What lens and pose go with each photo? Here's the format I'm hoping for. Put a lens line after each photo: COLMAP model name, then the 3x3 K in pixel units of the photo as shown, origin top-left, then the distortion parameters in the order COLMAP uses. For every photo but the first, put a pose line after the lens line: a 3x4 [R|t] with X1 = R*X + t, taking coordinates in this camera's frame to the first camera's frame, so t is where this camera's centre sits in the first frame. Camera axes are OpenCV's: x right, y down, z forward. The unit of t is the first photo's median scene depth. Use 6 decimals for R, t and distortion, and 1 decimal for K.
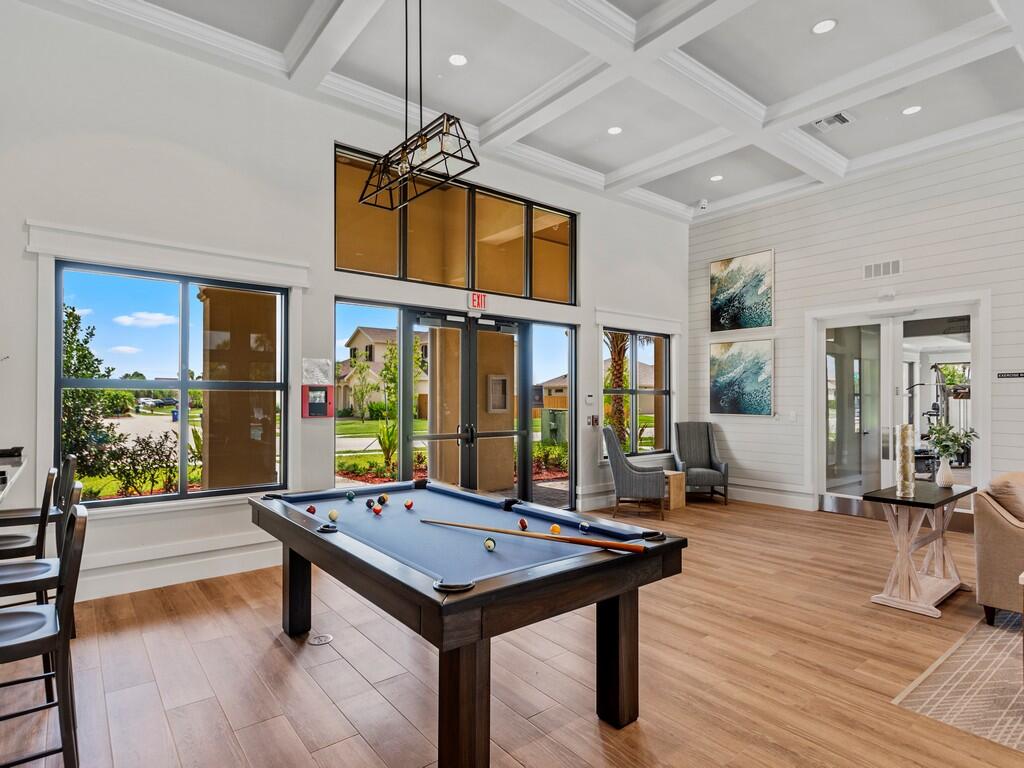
lens RADIAL K [[541.9, 0, 487.8], [0, 541.9, 389.6], [0, 0, 1]] dist [0.002586, 0.001681]
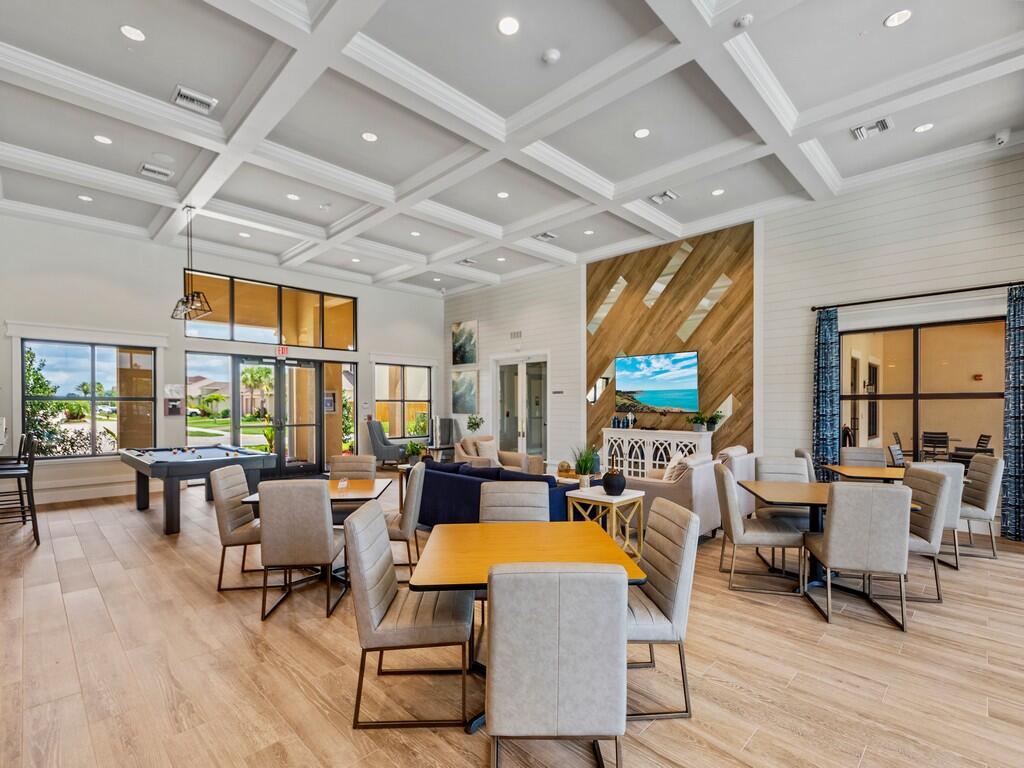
lens RADIAL K [[479.6, 0, 509.3], [0, 479.6, 400.1], [0, 0, 1]] dist [-0.003364, -0.000212]
pose [[0.990913, -0.002413, 0.134482, 0.414574], [0.001516, 0.999976, 0.006771, -0.007568], [-0.134495, -0.006505, 0.990893, -0.545657]]
